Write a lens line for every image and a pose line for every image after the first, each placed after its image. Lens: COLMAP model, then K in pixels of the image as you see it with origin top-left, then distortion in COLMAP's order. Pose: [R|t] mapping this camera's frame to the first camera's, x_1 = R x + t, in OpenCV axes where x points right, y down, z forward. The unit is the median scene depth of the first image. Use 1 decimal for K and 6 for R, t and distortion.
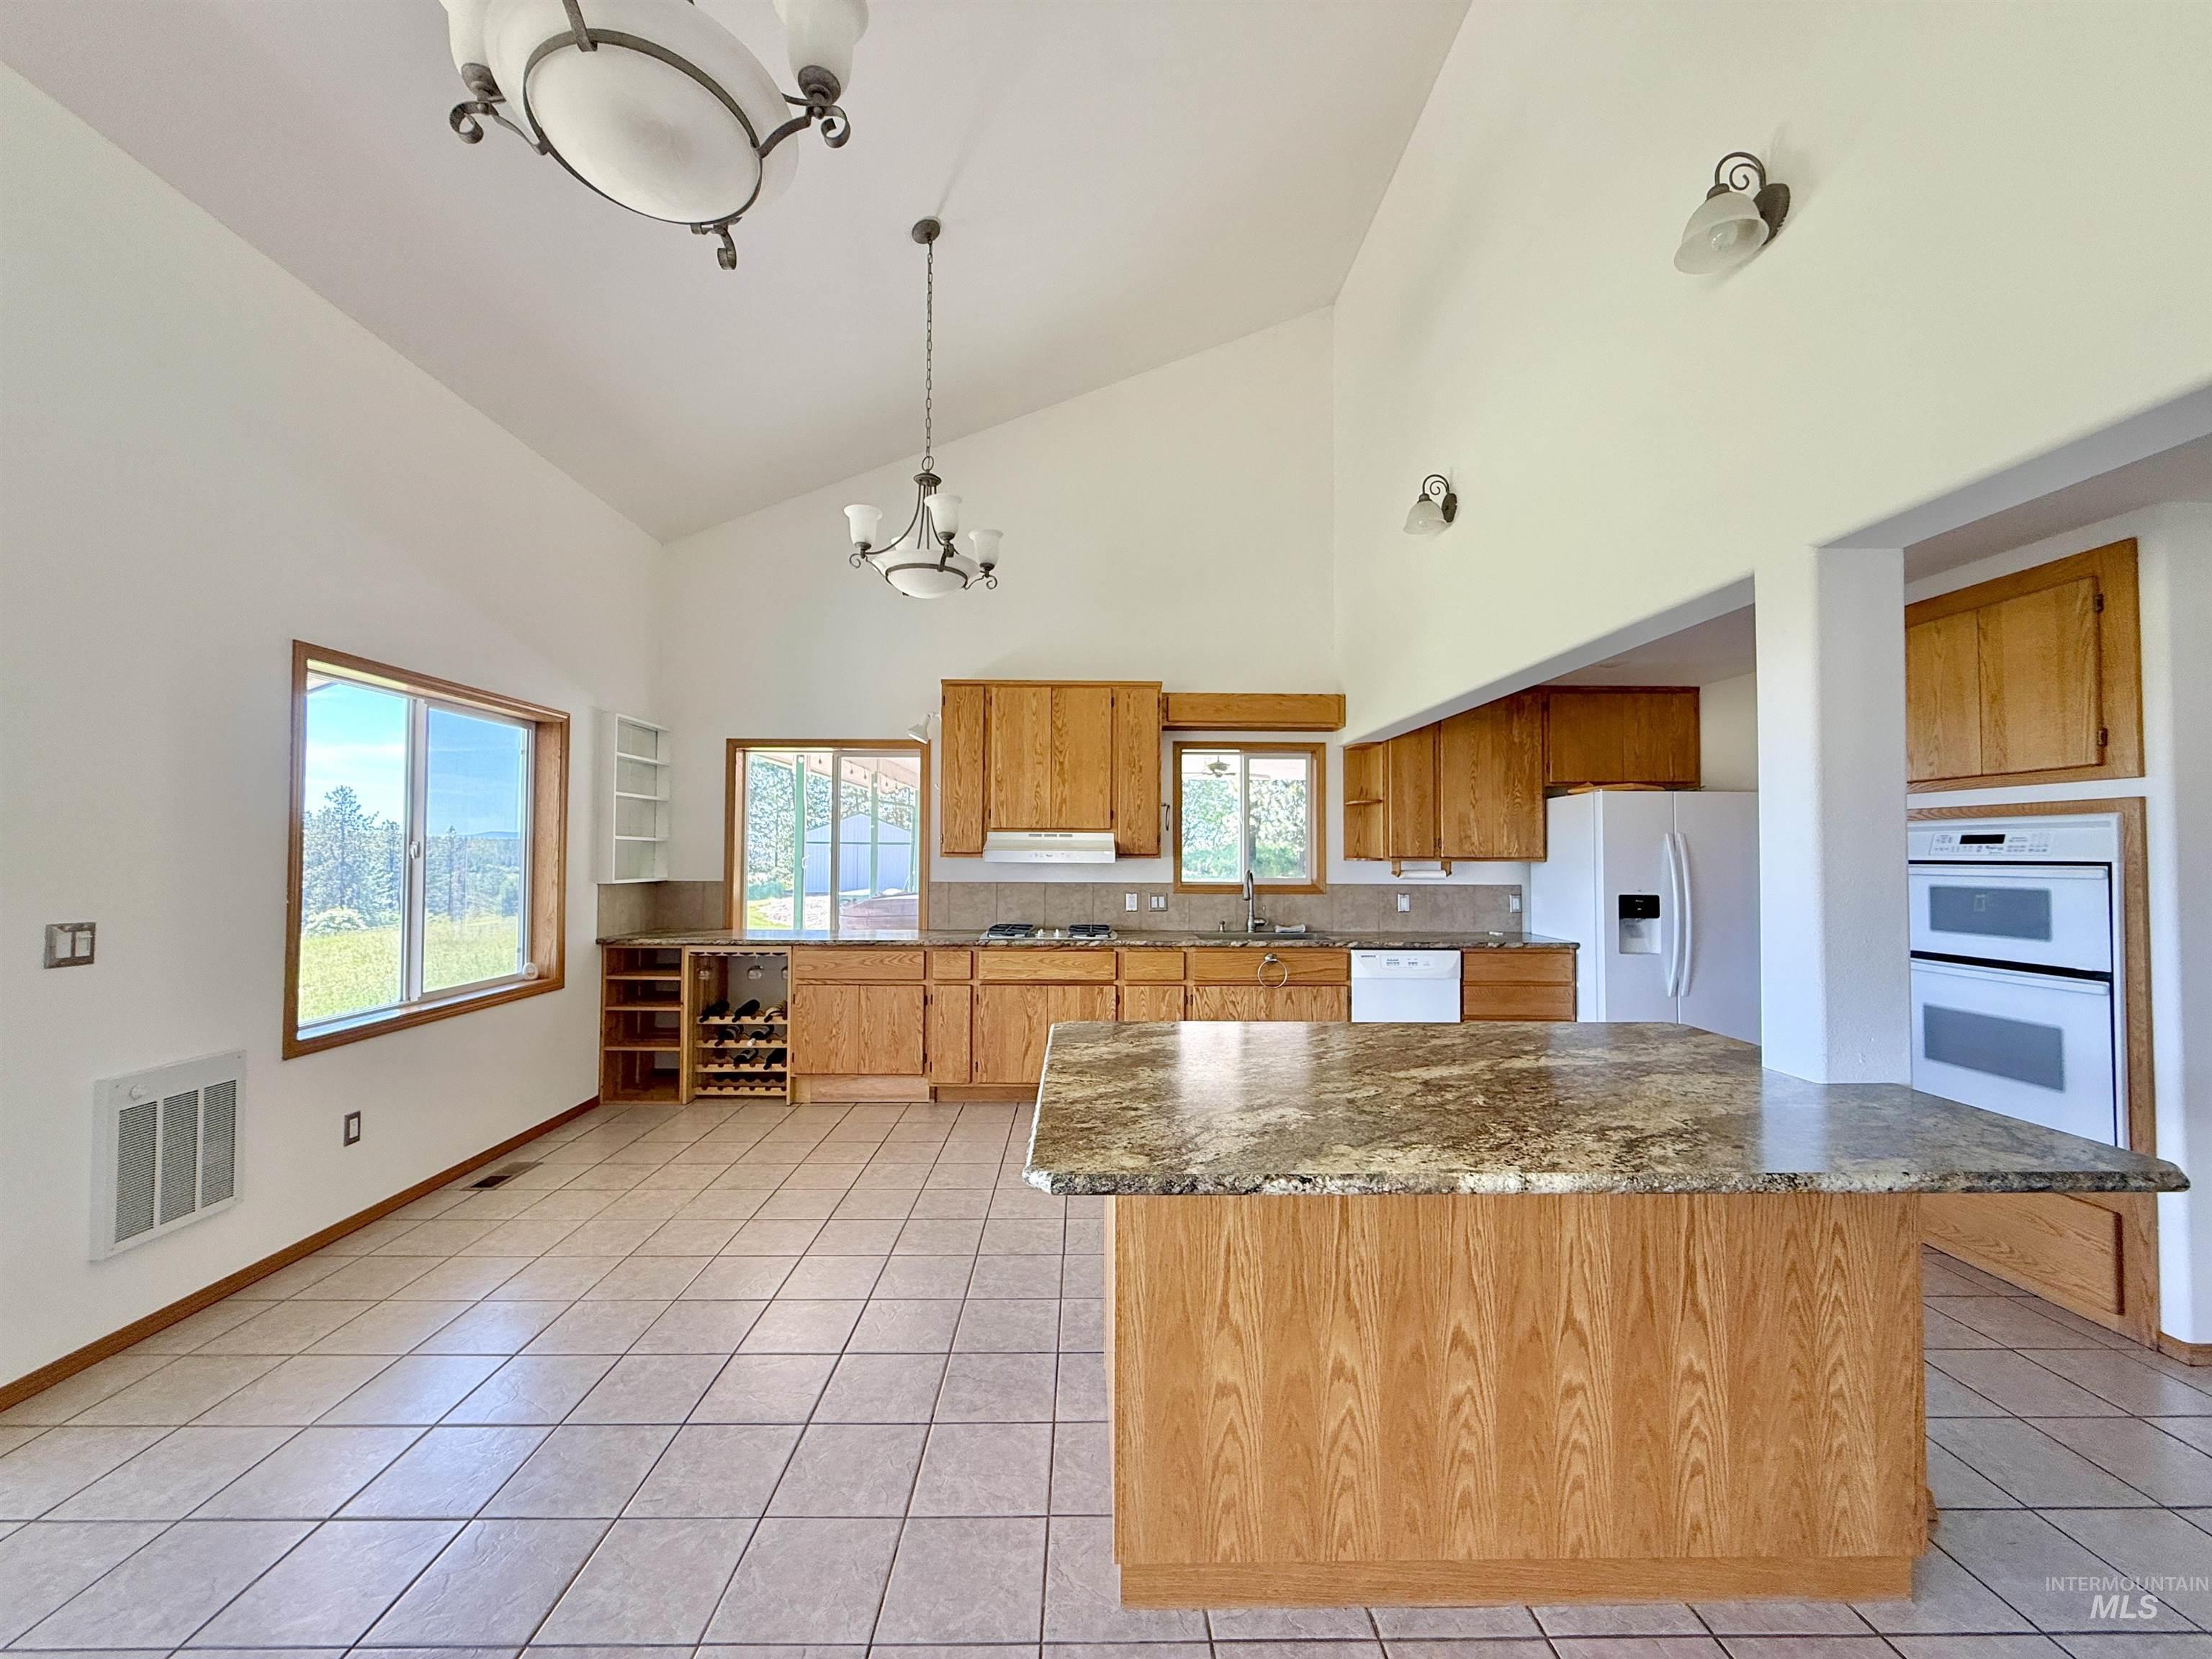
lens RADIAL K [[876.8, 0, 1100.1], [0, 876.8, 831.4], [0, 0, 1]] dist [-0.001533, -0.000120]
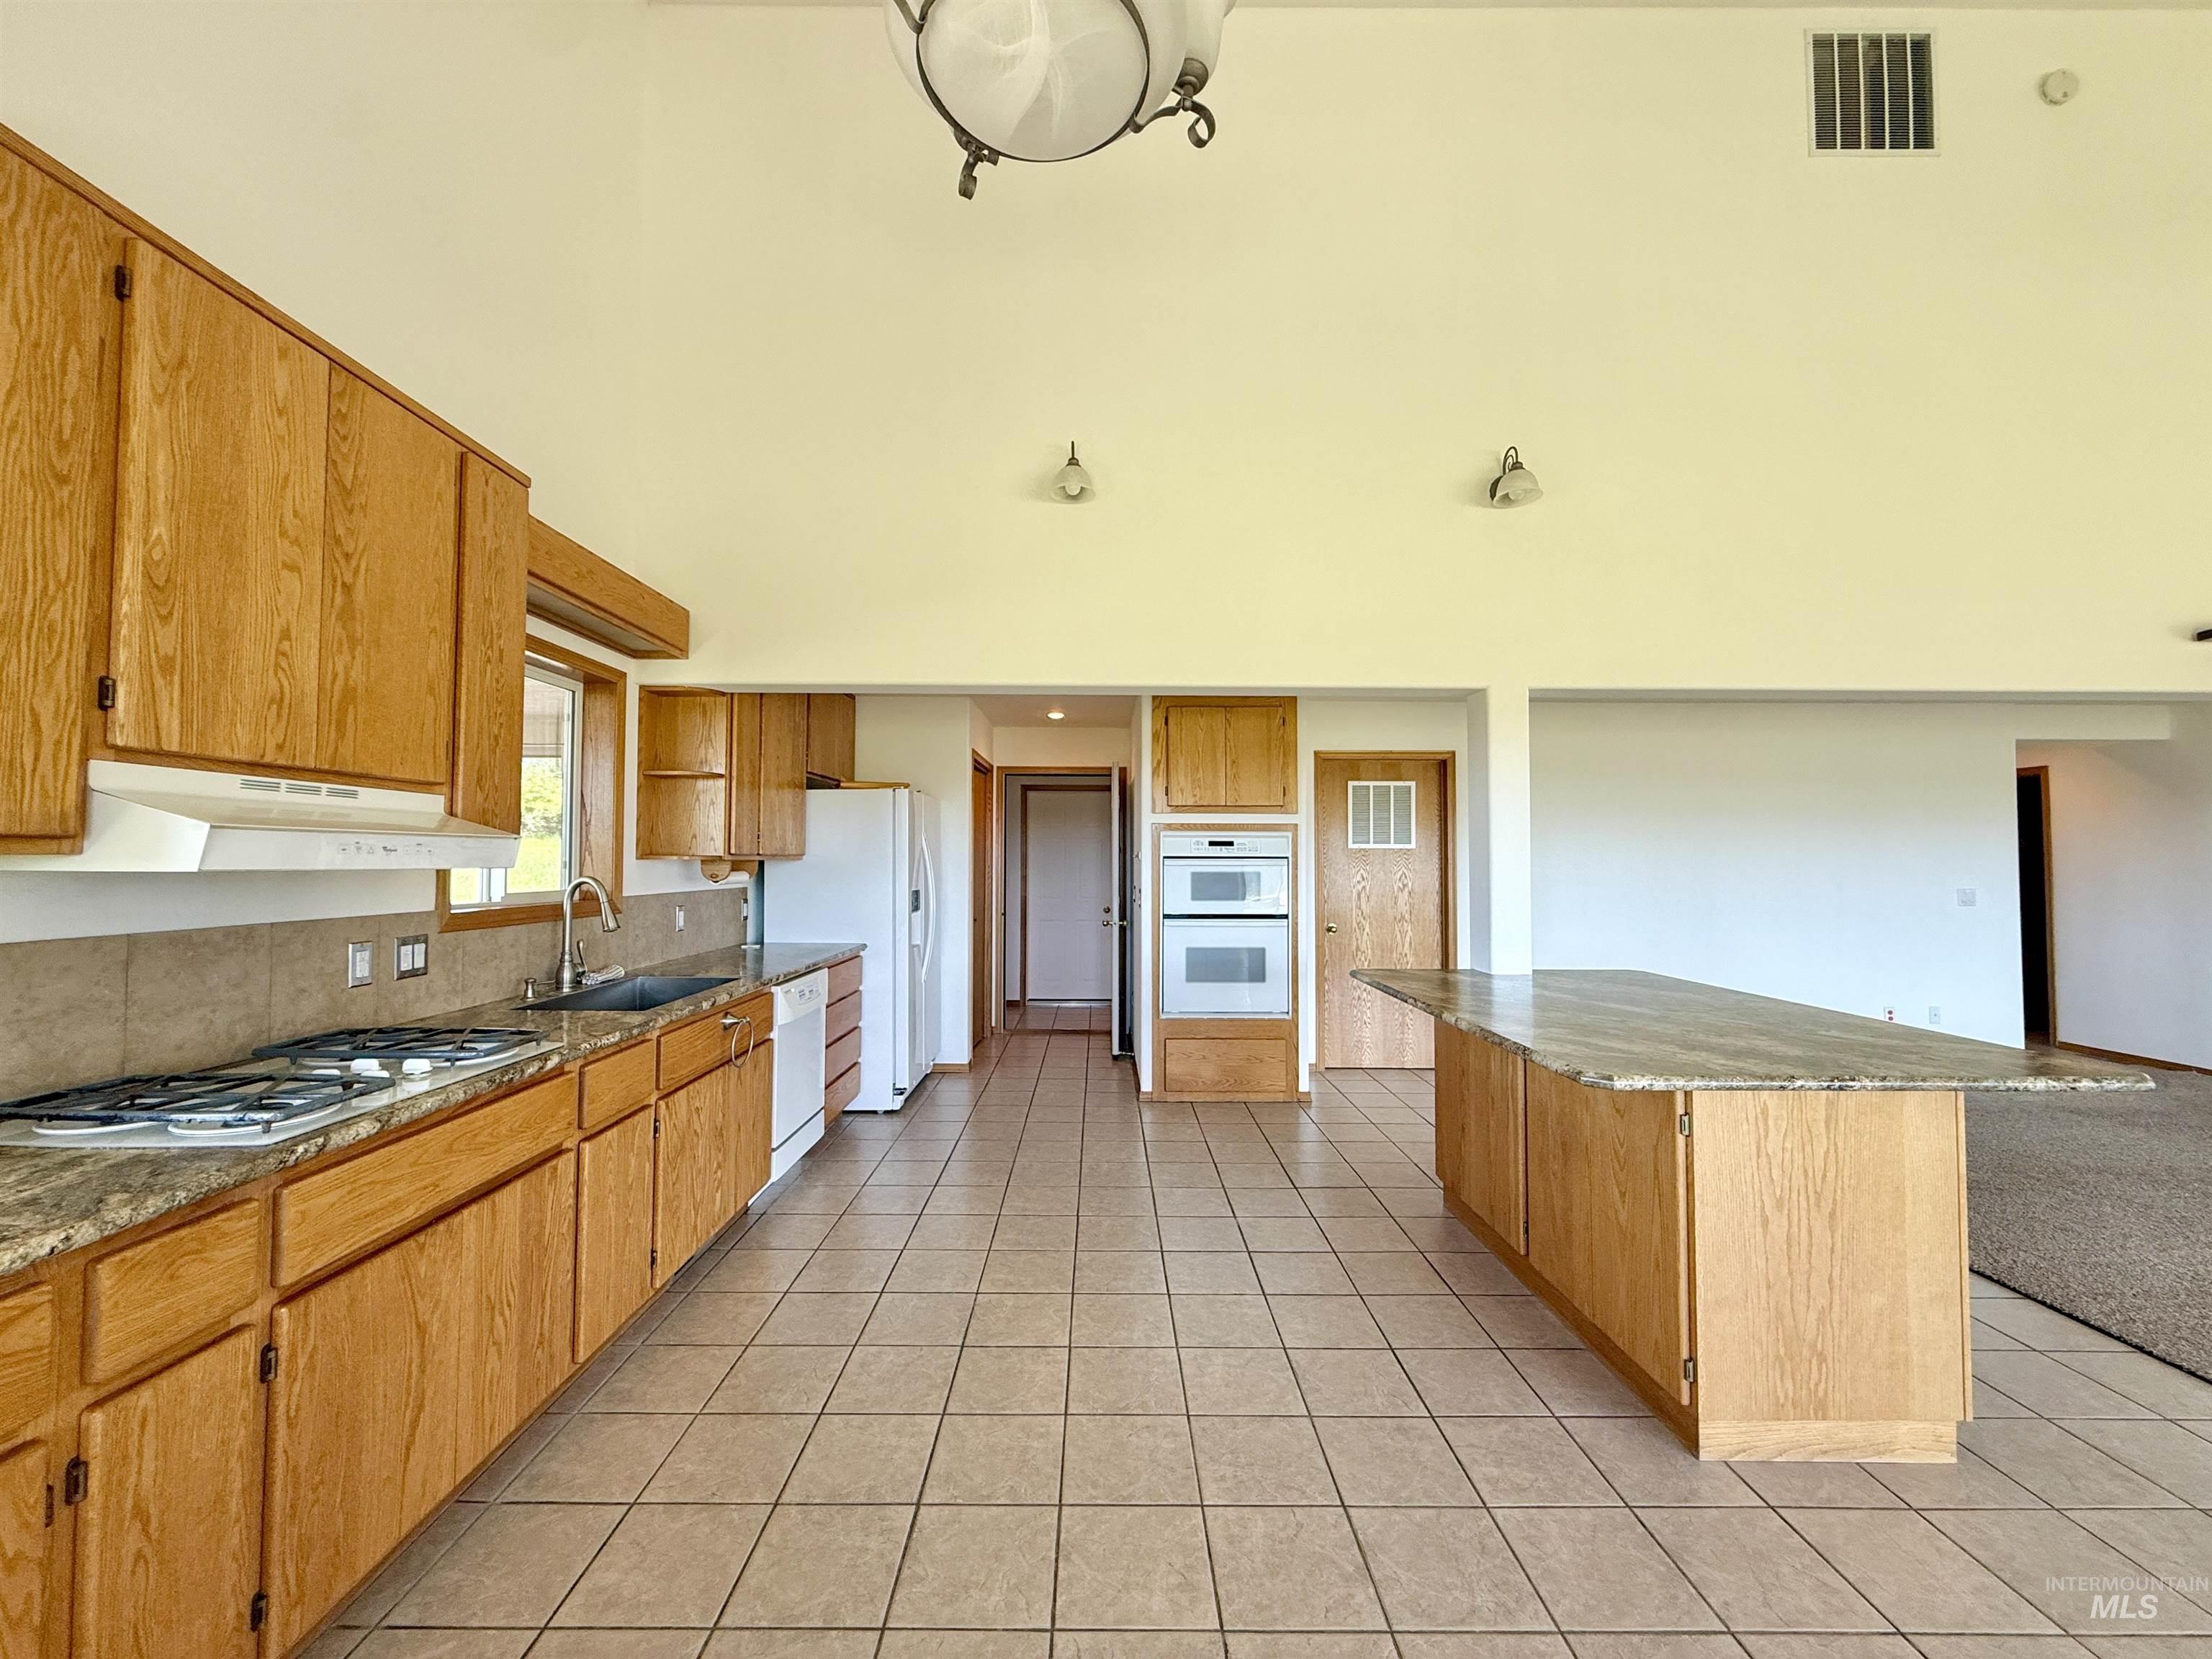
lens RADIAL K [[880.5, 0, 1115.0], [0, 880.5, 826.2], [0, 0, 1]] dist [-0.000149, 0.000068]
pose [[0.011784, 0.033733, 0.999361, -0.410084], [-0.027829, 0.999055, -0.033395, 0.022788], [-0.999543, -0.027417, 0.012711, 0.716733]]
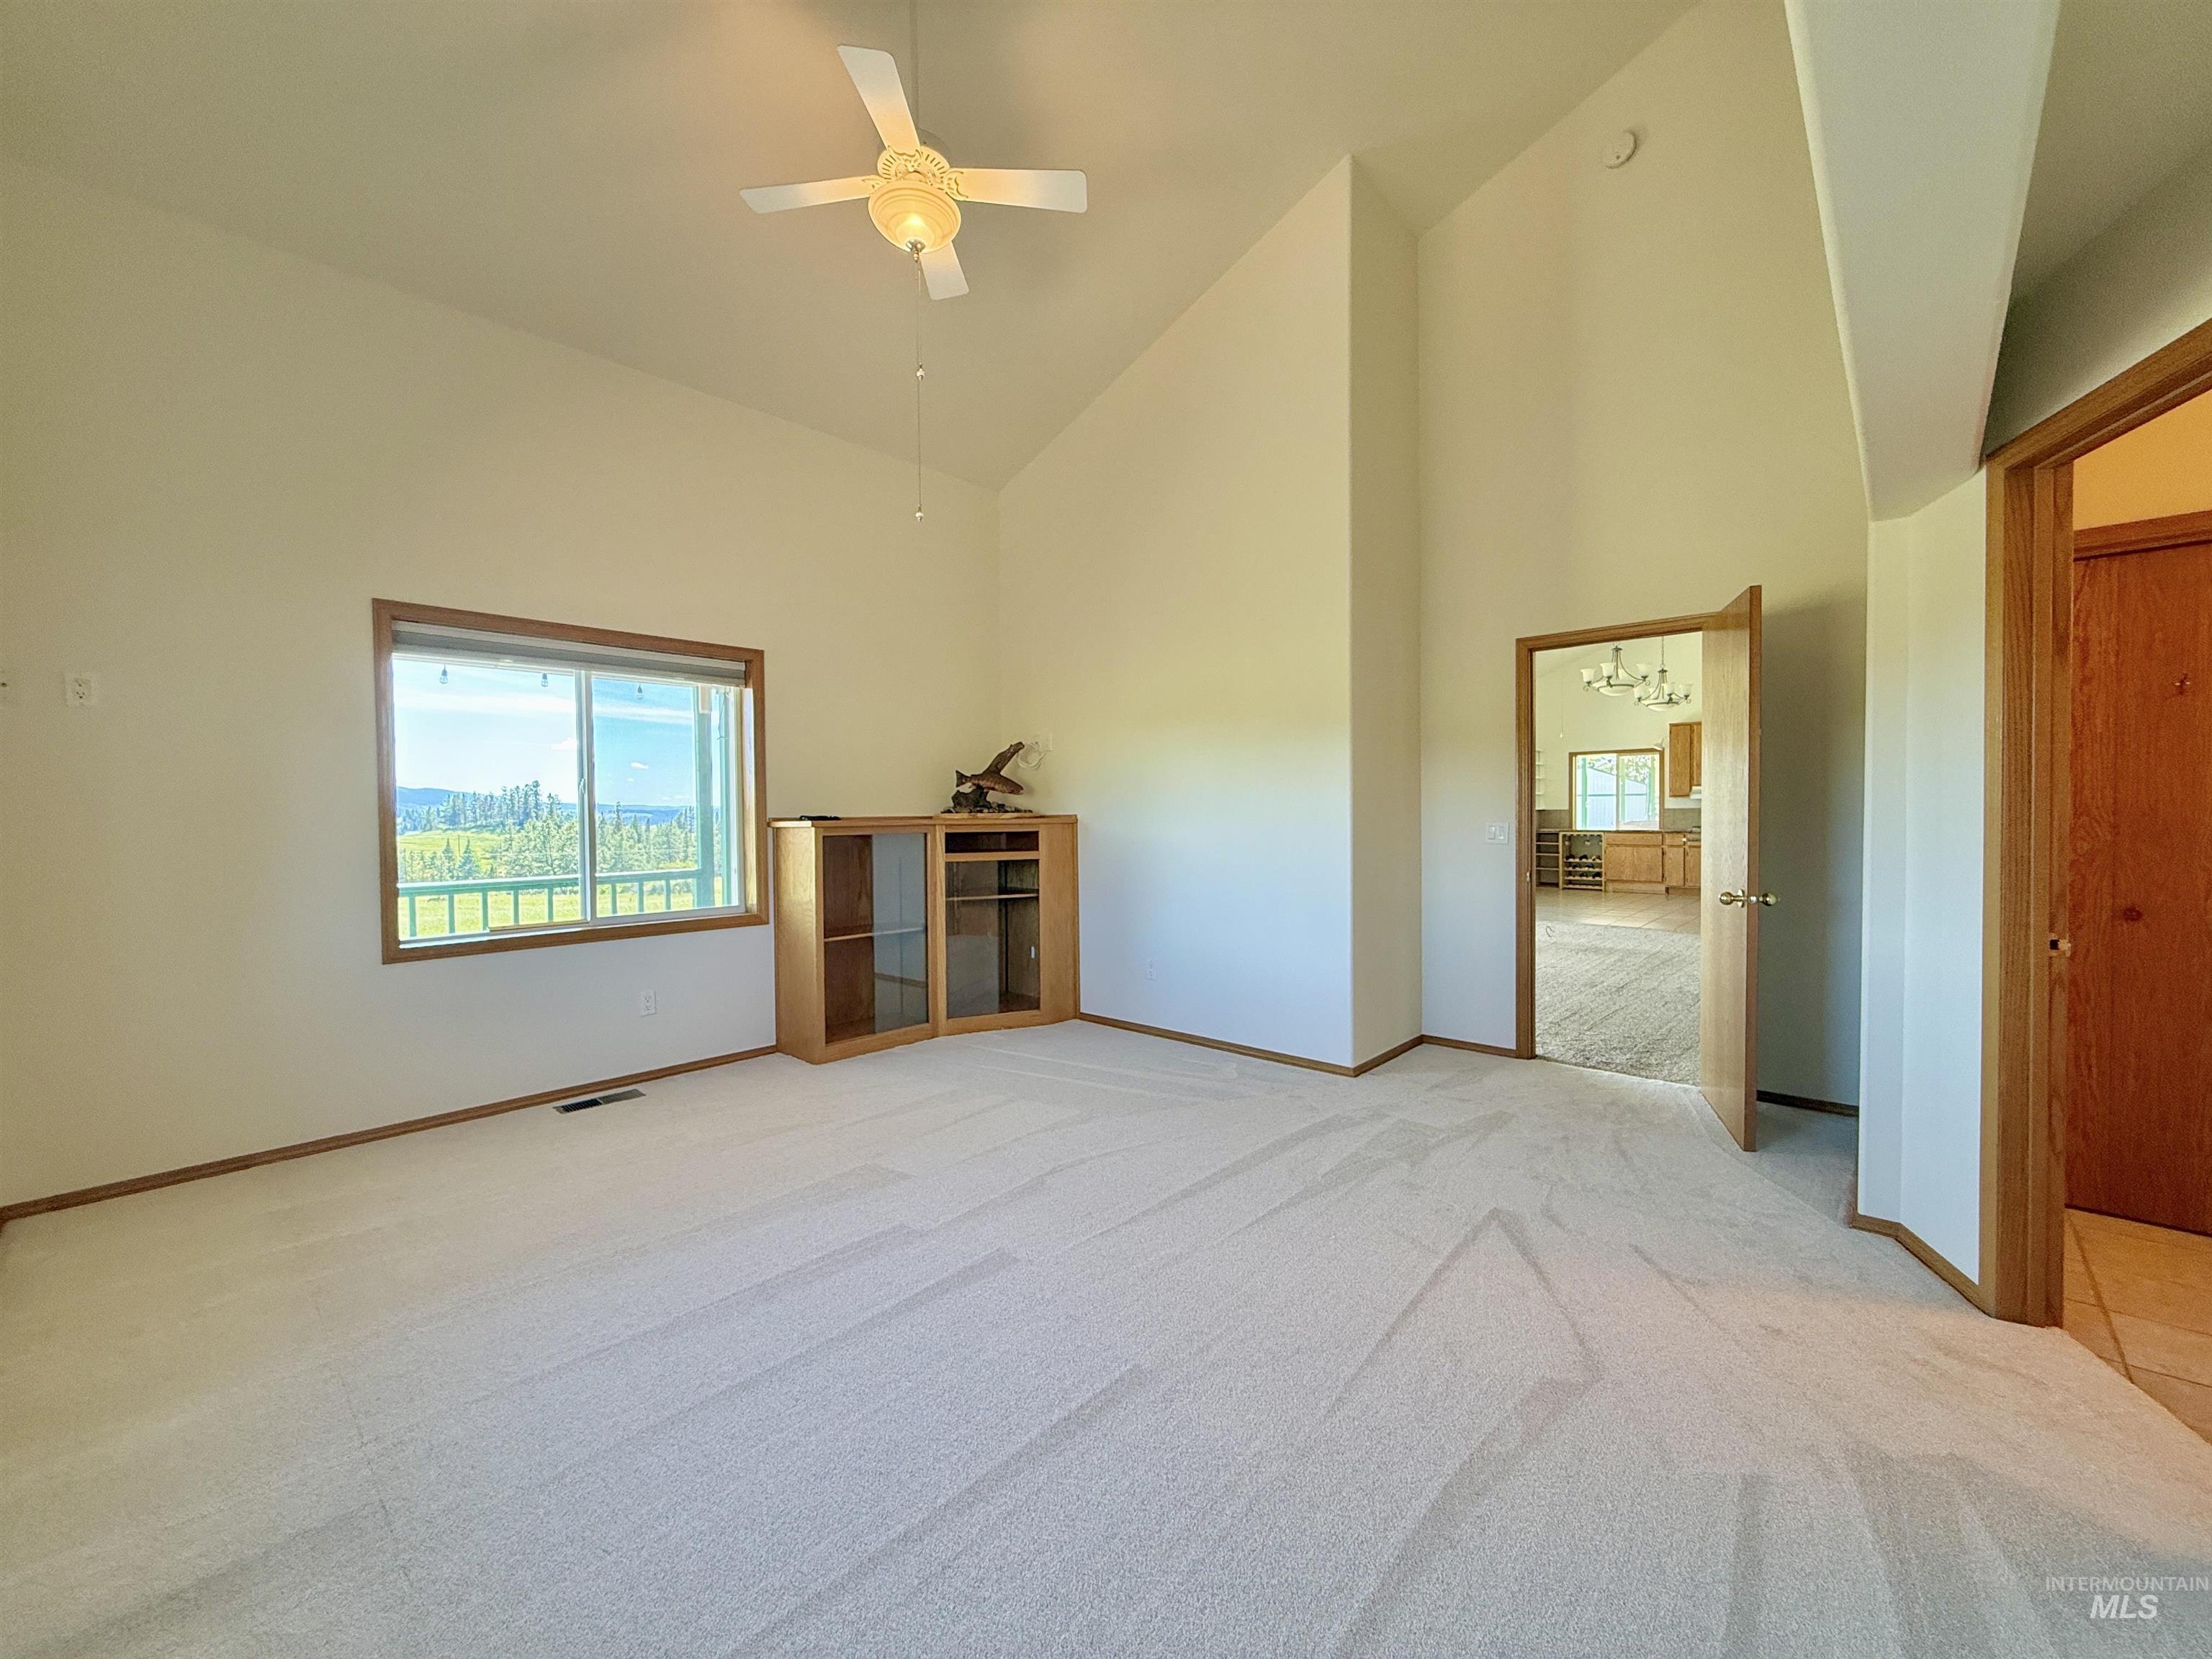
lens RADIAL K [[876.8, 0, 1100.1], [0, 876.8, 831.4], [0, 0, 1]] dist [-0.001533, -0.000120]
pose [[0.722588, 0.001652, -0.691277, 0.371235], [0.031744, 0.998863, 0.035568, -0.013429], [0.690549, -0.047645, 0.721714, -1.922786]]
